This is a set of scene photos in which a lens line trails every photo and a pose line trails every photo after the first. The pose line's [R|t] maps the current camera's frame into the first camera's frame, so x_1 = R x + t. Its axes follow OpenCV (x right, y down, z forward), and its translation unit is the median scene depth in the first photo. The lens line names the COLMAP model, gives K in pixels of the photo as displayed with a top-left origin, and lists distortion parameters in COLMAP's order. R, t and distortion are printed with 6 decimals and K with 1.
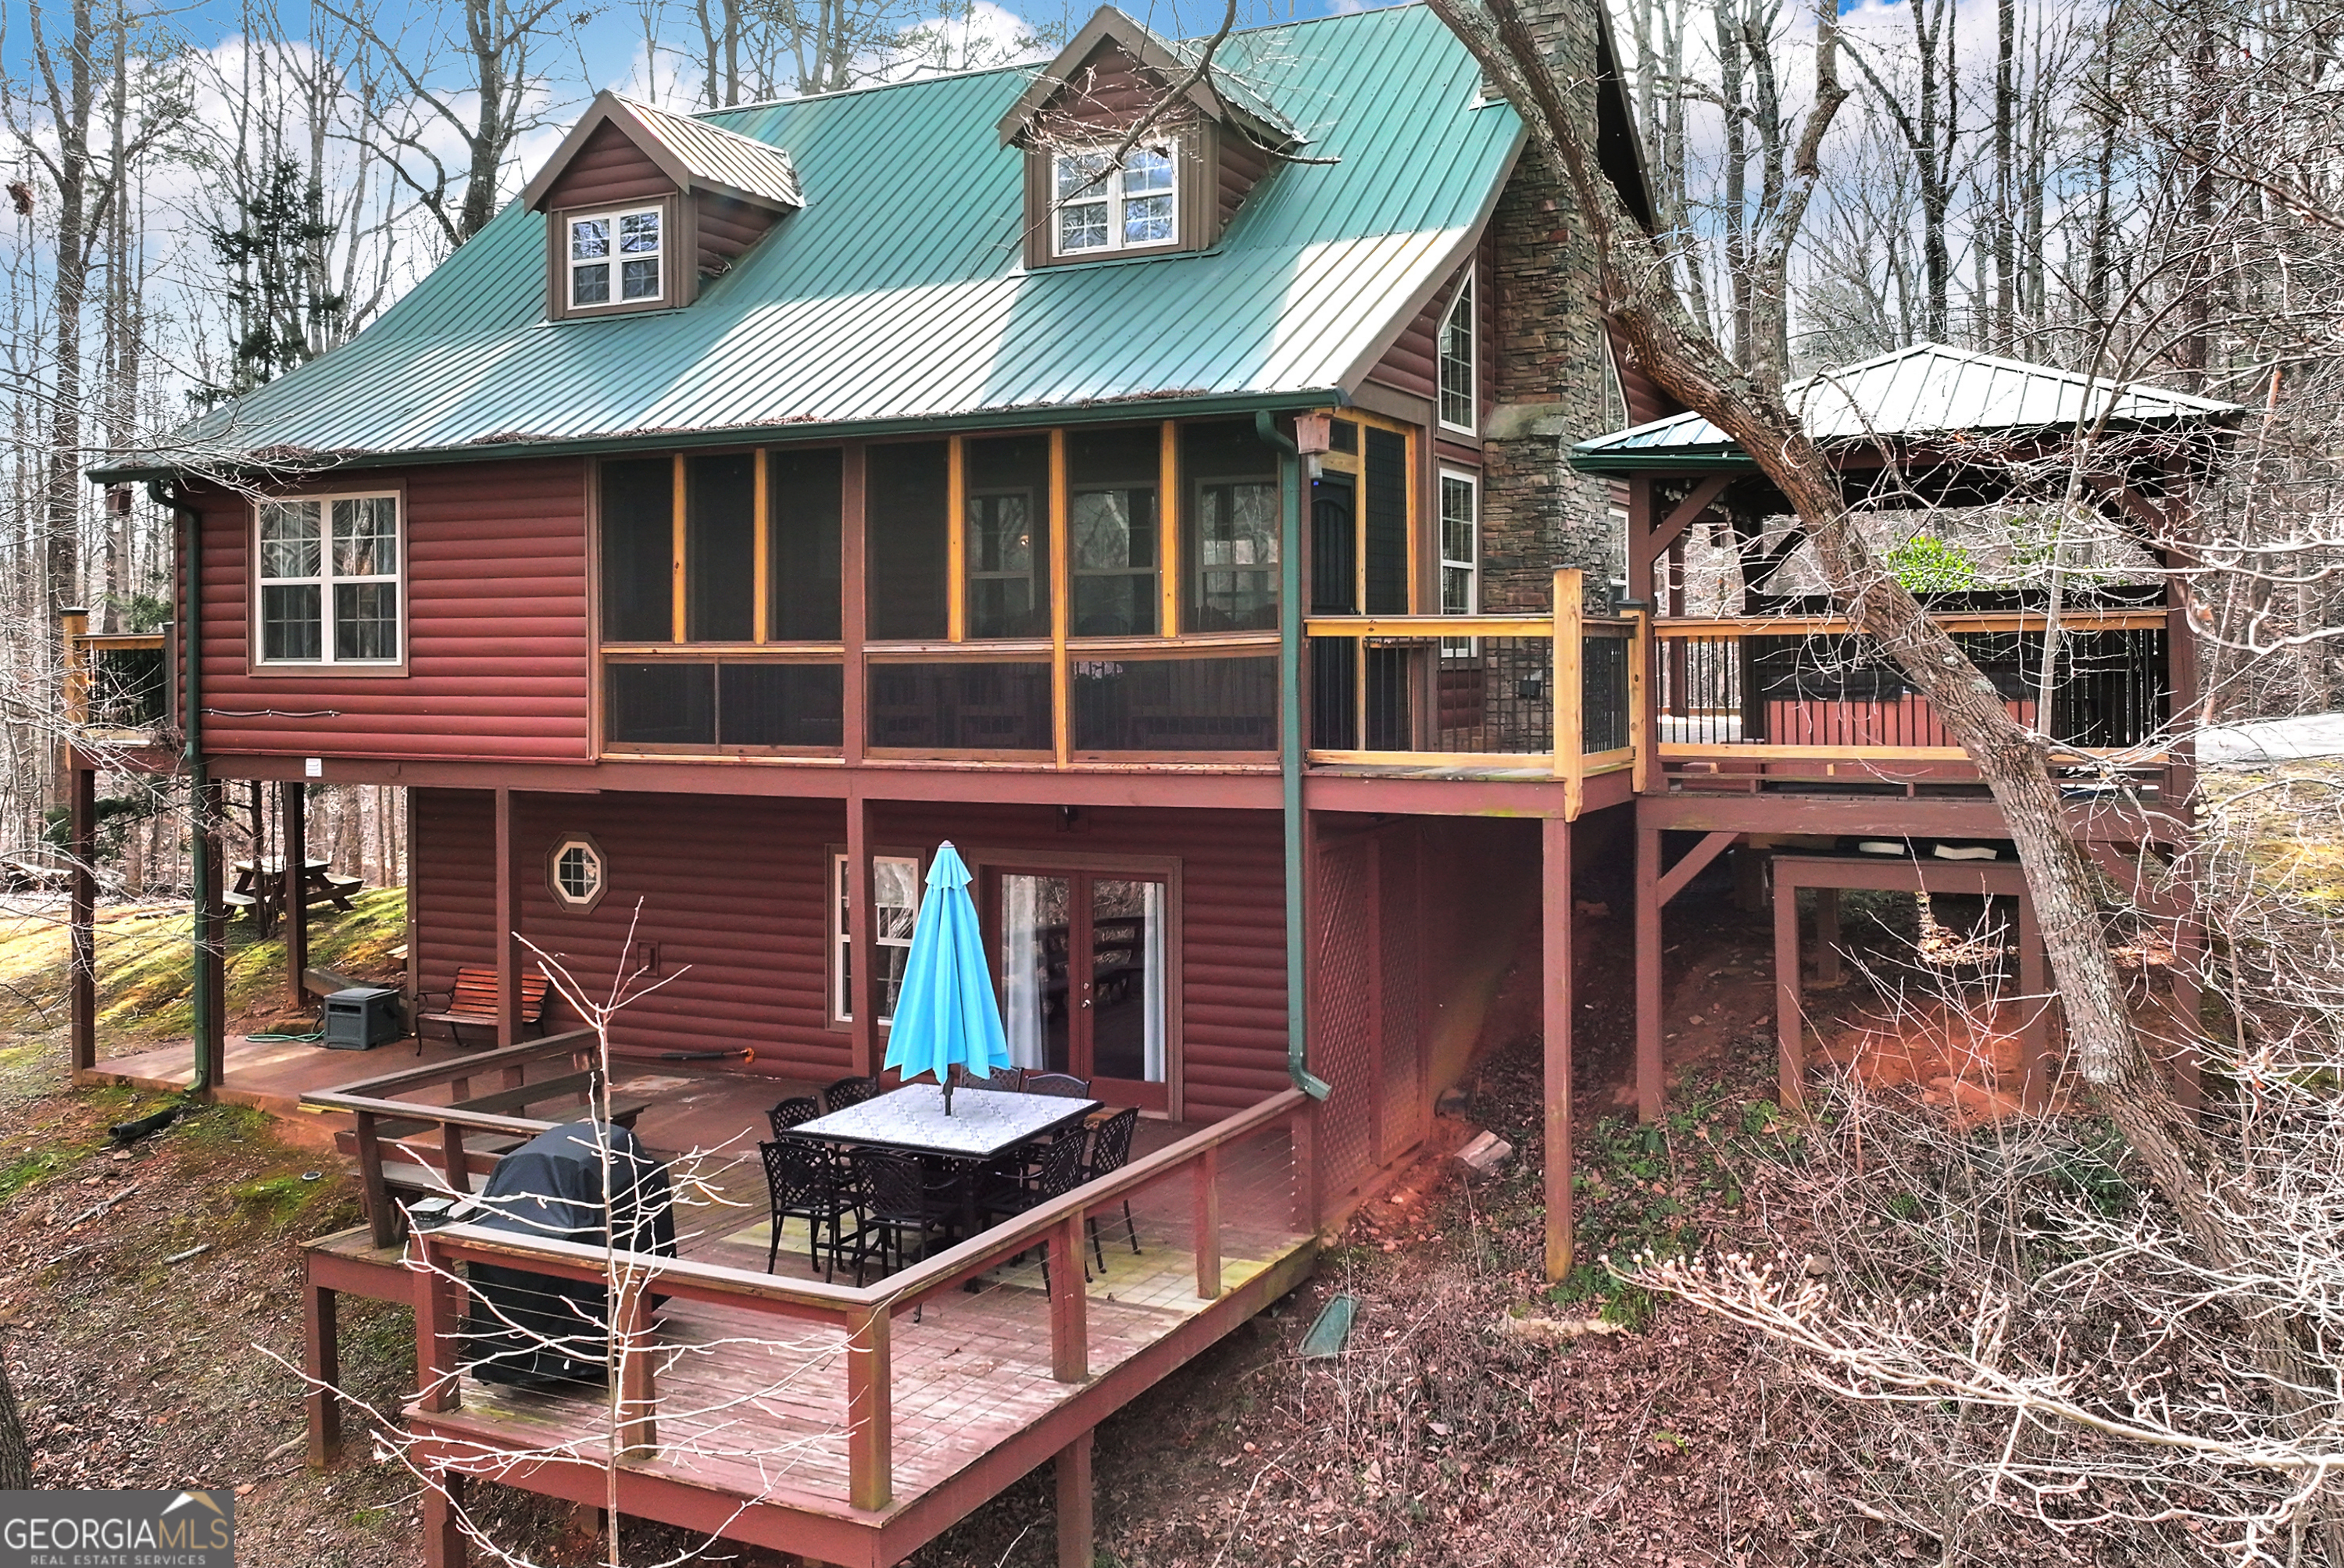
lens RADIAL K [[1880.3, 0, 1170.4], [0, 1880.3, 814.5], [0, 0, 1]] dist [0.005102, -0.003056]
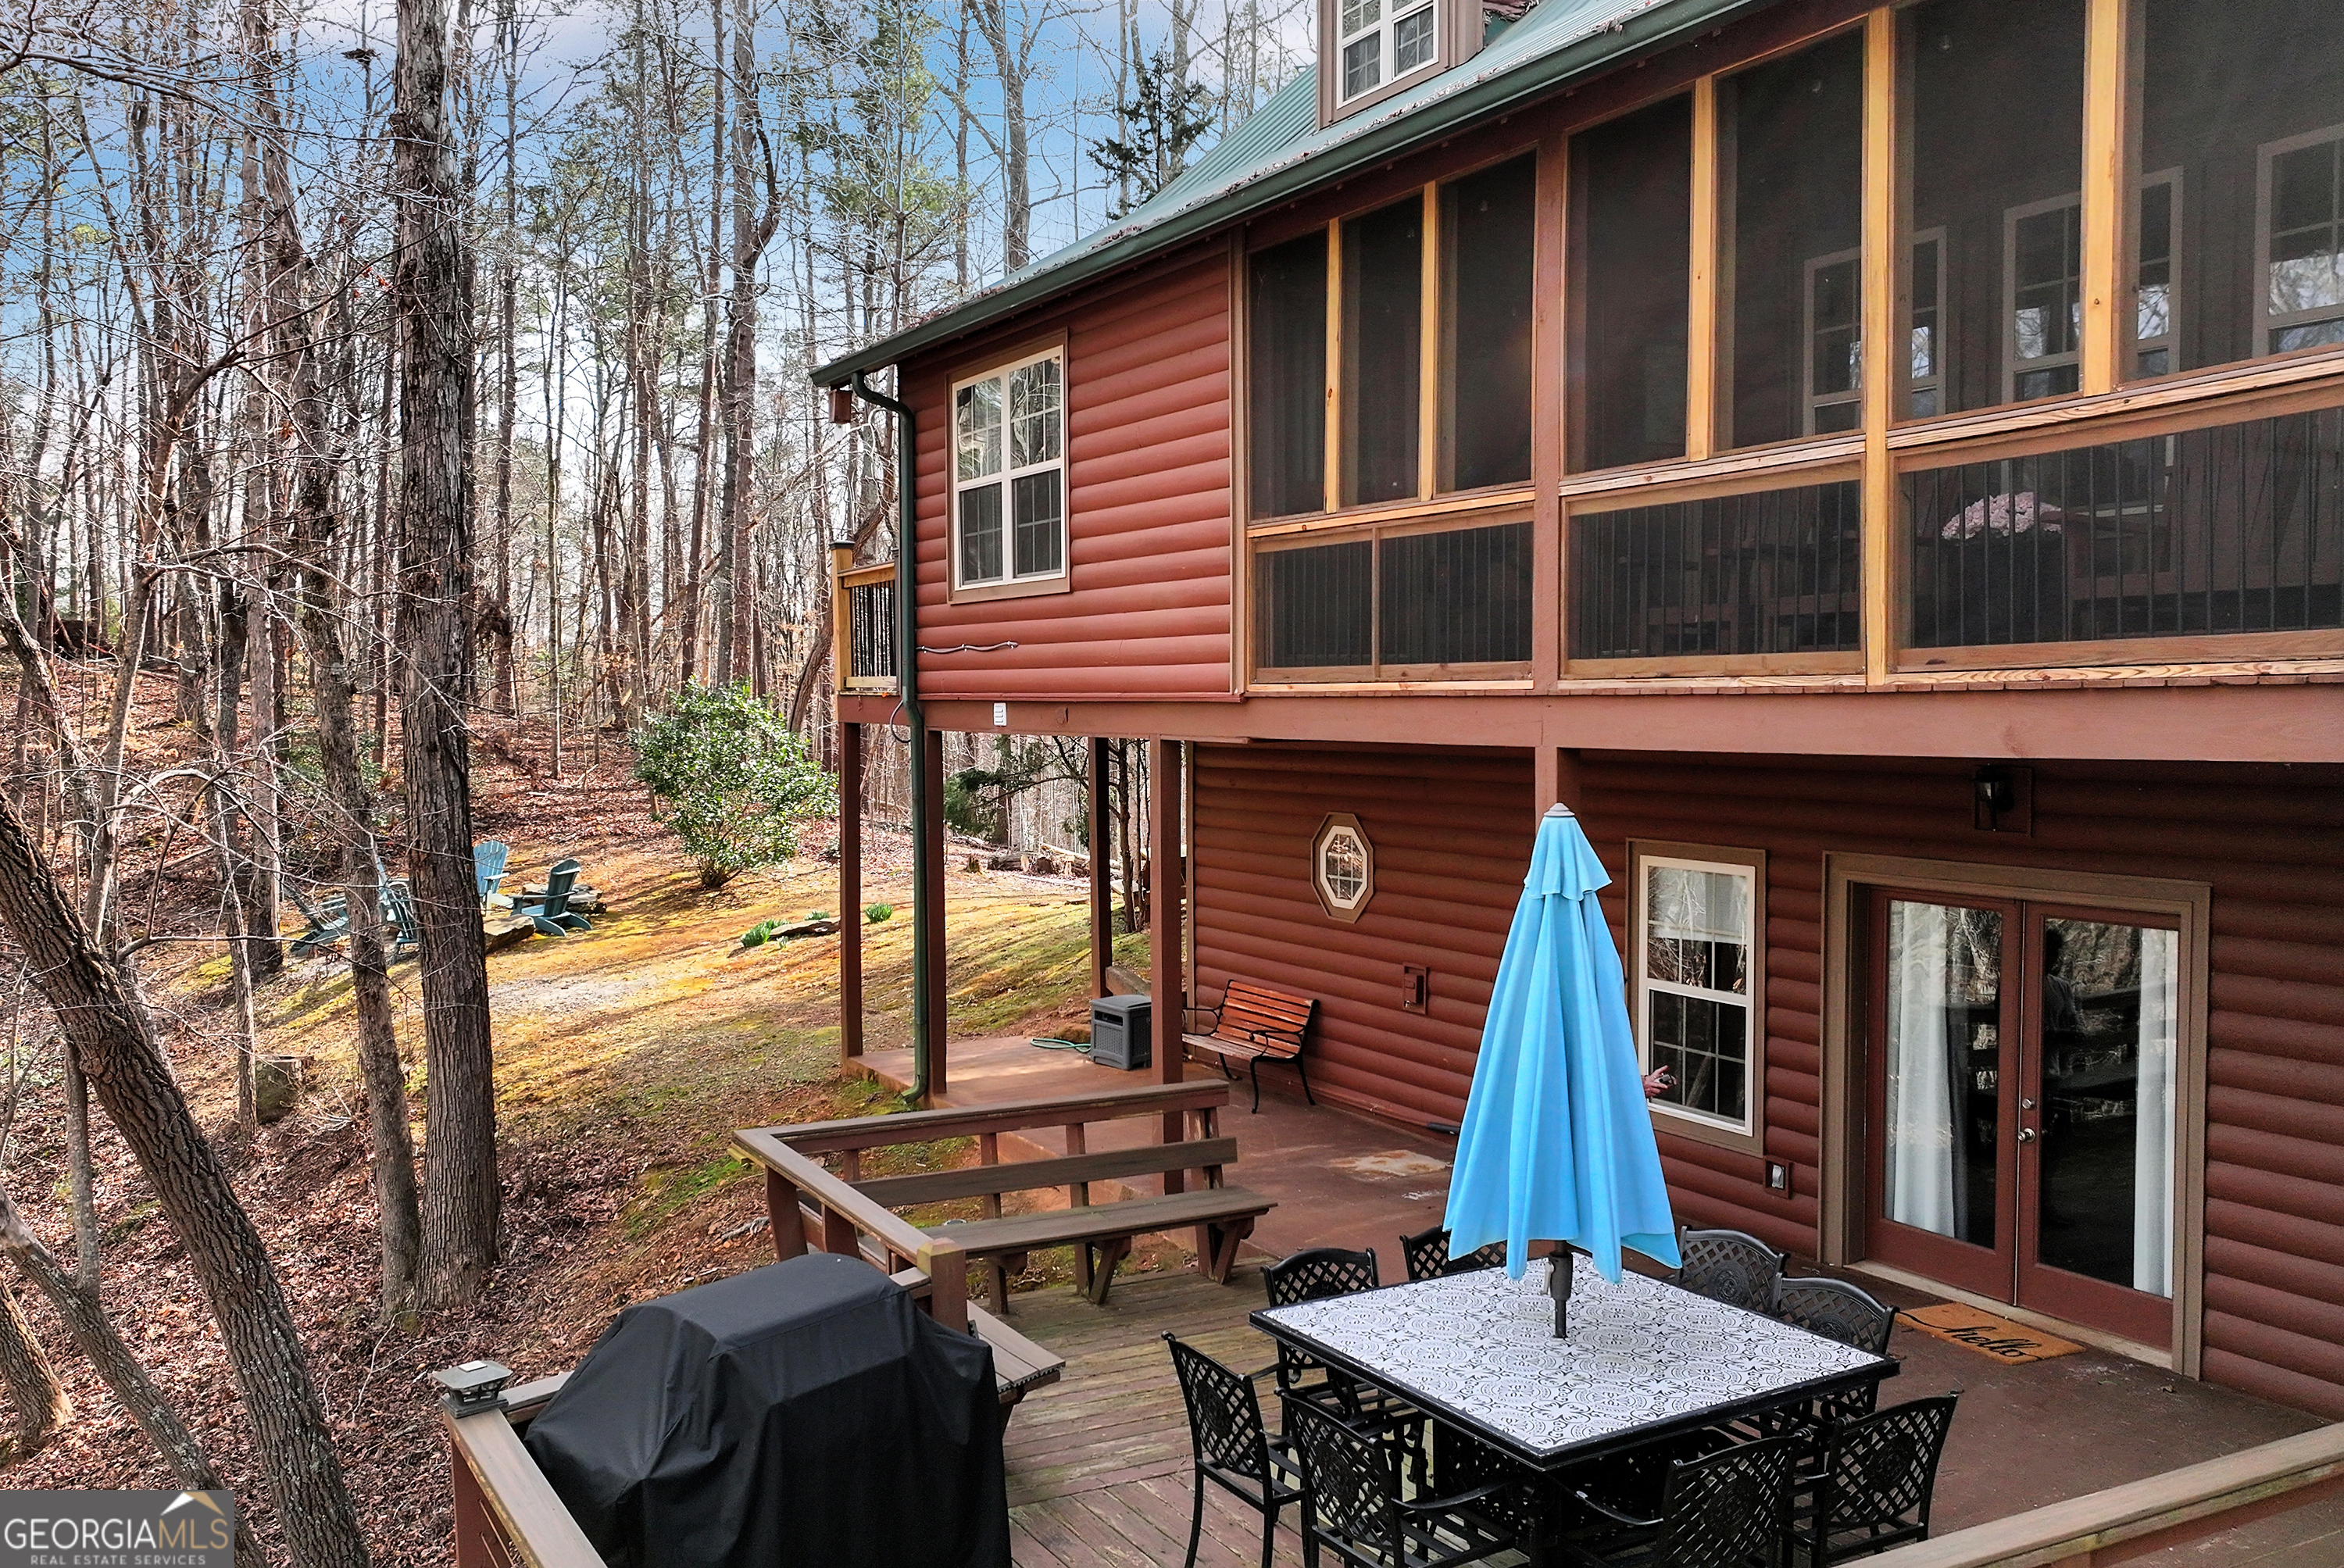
lens RADIAL K [[1880.3, 0, 1170.4], [0, 1880.3, 814.5], [0, 0, 1]] dist [0.005102, -0.003056]
pose [[0.821512, 0.033897, -0.569182, 0.071404], [-0.043539, 0.999046, -0.003343, 0.019339], [0.568526, 0.027528, 0.822205, 0.431468]]
